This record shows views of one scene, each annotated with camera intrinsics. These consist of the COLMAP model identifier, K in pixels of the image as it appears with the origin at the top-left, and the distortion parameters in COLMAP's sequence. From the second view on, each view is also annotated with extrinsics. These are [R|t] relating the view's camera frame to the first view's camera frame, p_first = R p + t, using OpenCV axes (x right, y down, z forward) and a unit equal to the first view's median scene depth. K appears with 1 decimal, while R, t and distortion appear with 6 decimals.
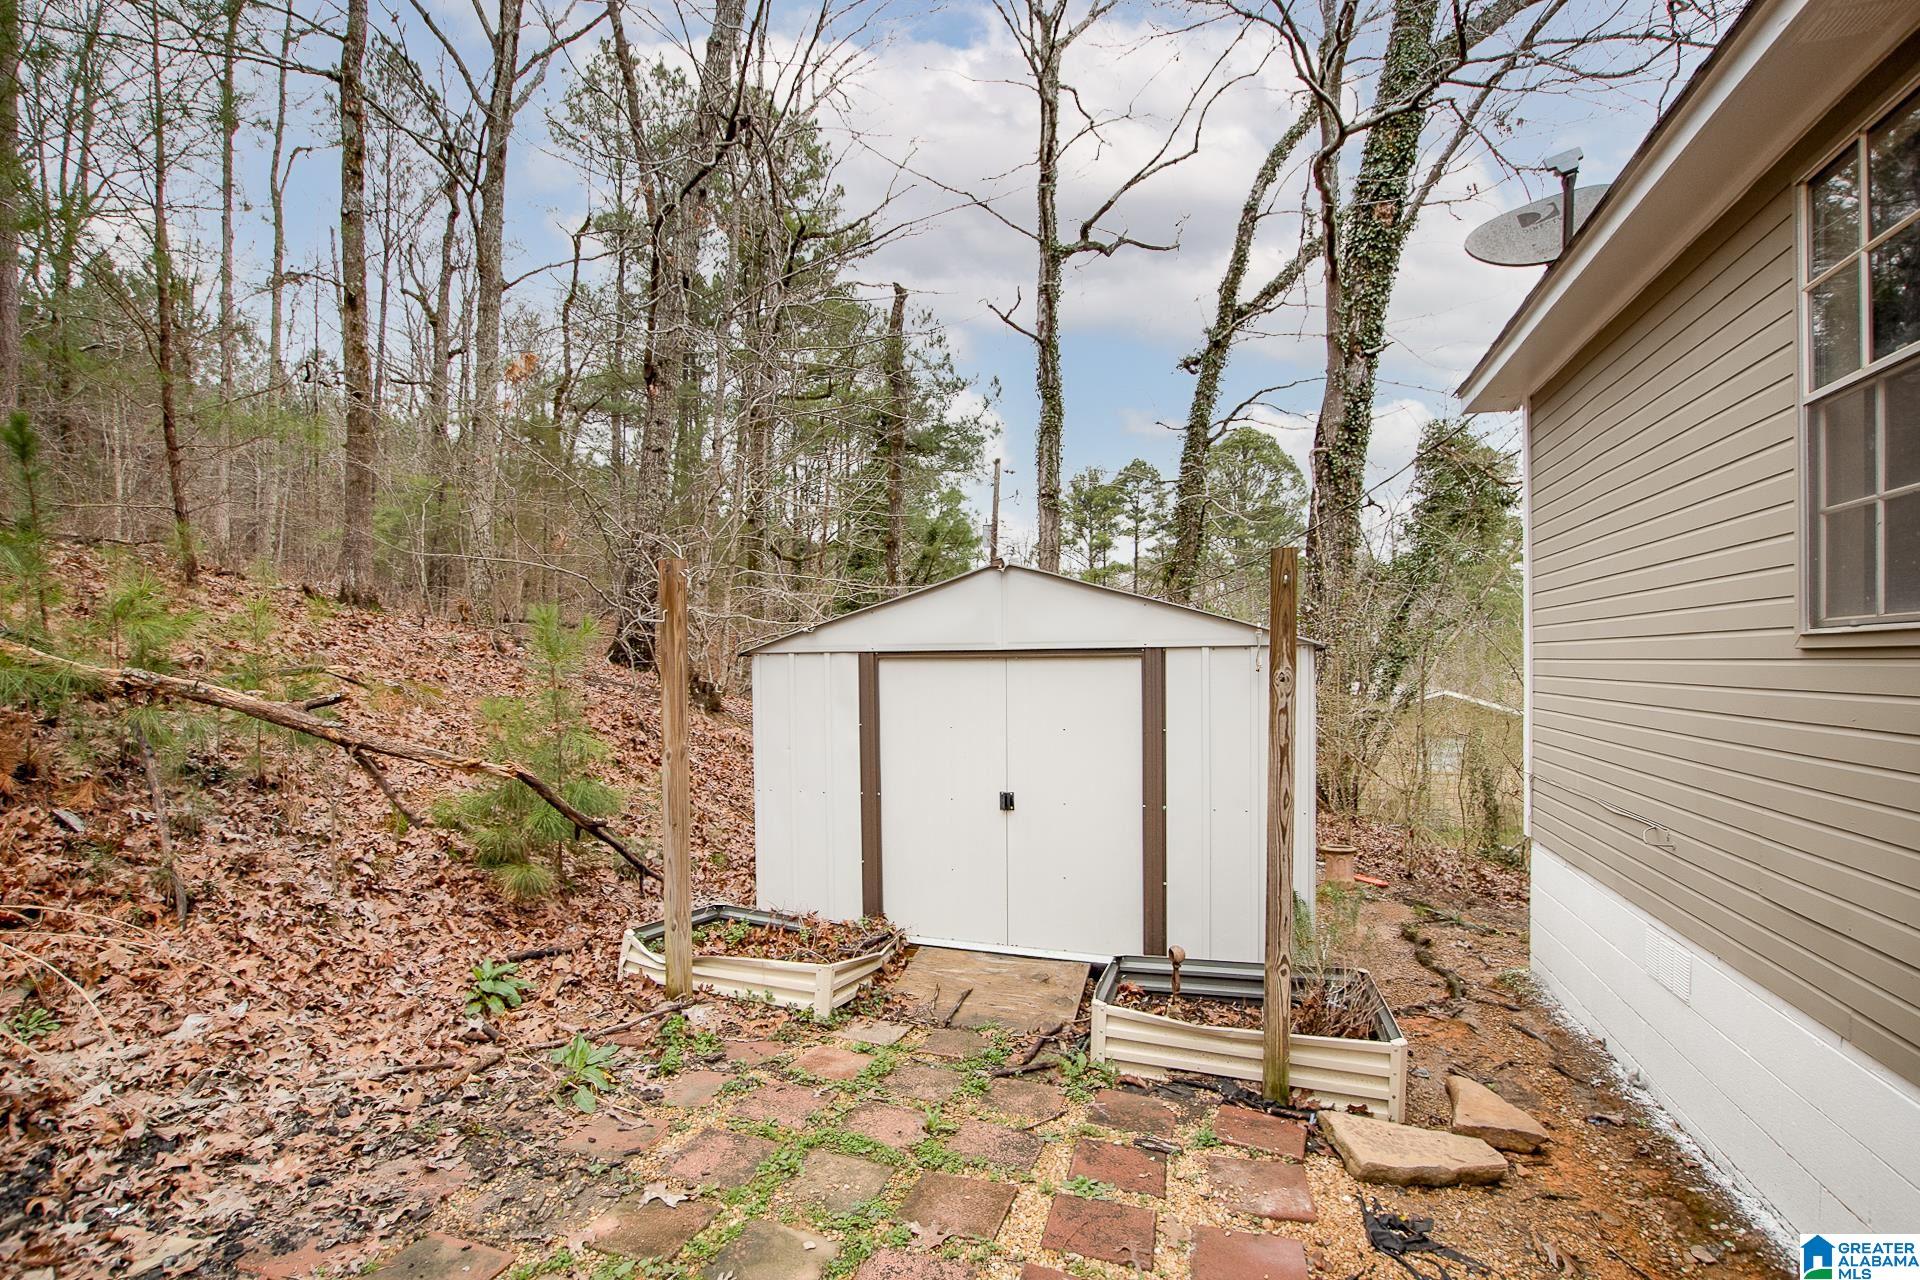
lens RADIAL K [[889.4, 0, 956.1], [0, 889.4, 654.9], [0, 0, 1]] dist [-0.024320, 0.004298]
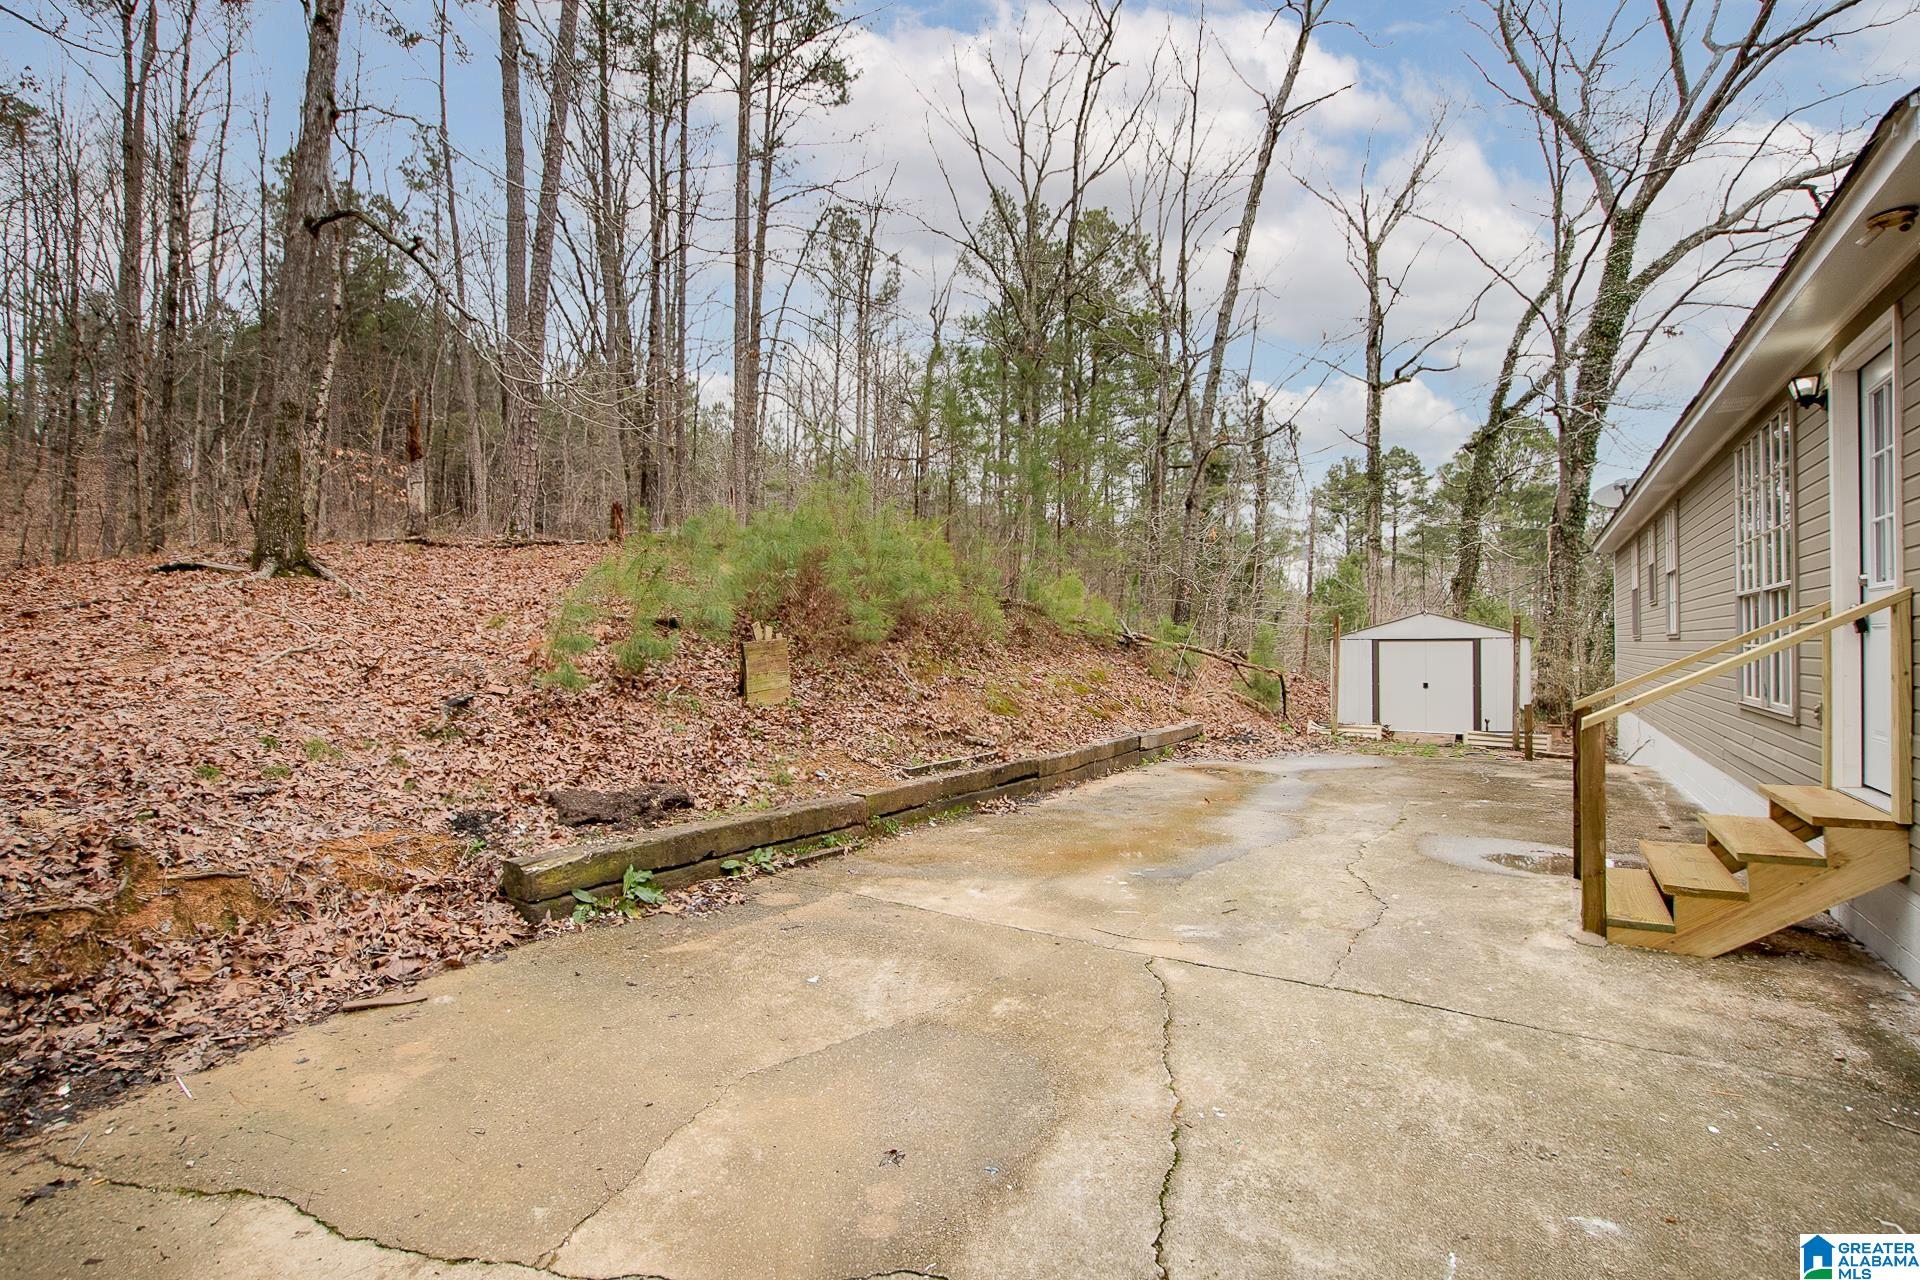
lens RADIAL K [[889.4, 0, 964.8], [0, 889.4, 630.6], [0, 0, 1]] dist [-0.024320, 0.004298]
pose [[0.971002, -0.001470, -0.239067, -0.232029], [0.000075, 0.999983, -0.005846, -0.004212], [0.239072, 0.005658, 0.970985, -0.727915]]
